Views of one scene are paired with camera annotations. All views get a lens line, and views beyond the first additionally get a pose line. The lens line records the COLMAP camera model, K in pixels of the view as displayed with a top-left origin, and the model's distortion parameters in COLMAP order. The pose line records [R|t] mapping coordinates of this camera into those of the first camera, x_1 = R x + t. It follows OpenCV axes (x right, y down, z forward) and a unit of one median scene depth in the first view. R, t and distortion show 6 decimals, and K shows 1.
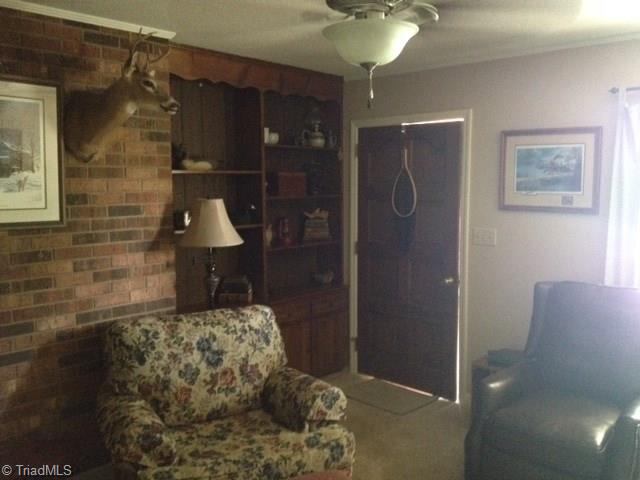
lens RADIAL K [[609.0, 0, 320.0], [0, 609.0, 240.0], [0, 0, 1]] dist [0.098143, -0.224950]
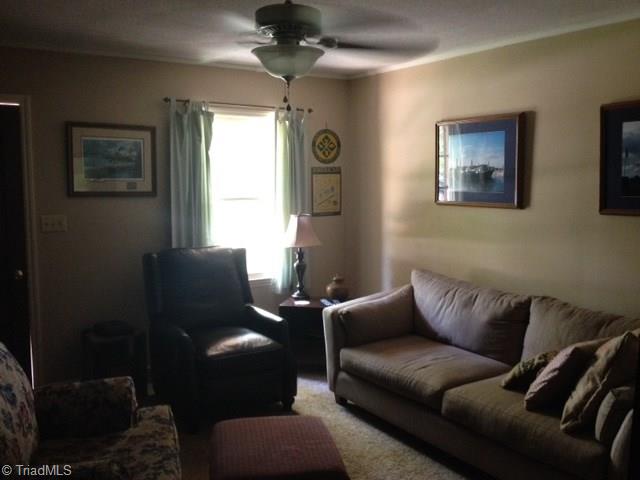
lens RADIAL K [[609.0, 0, 320.0], [0, 609.0, 240.0], [0, 0, 1]] dist [0.098143, -0.224950]
pose [[0.254278, -0.104844, 0.961431, -0.663088], [0.096600, 0.991888, 0.082617, -0.022742], [-0.962295, 0.071867, 0.262343, 0.339985]]
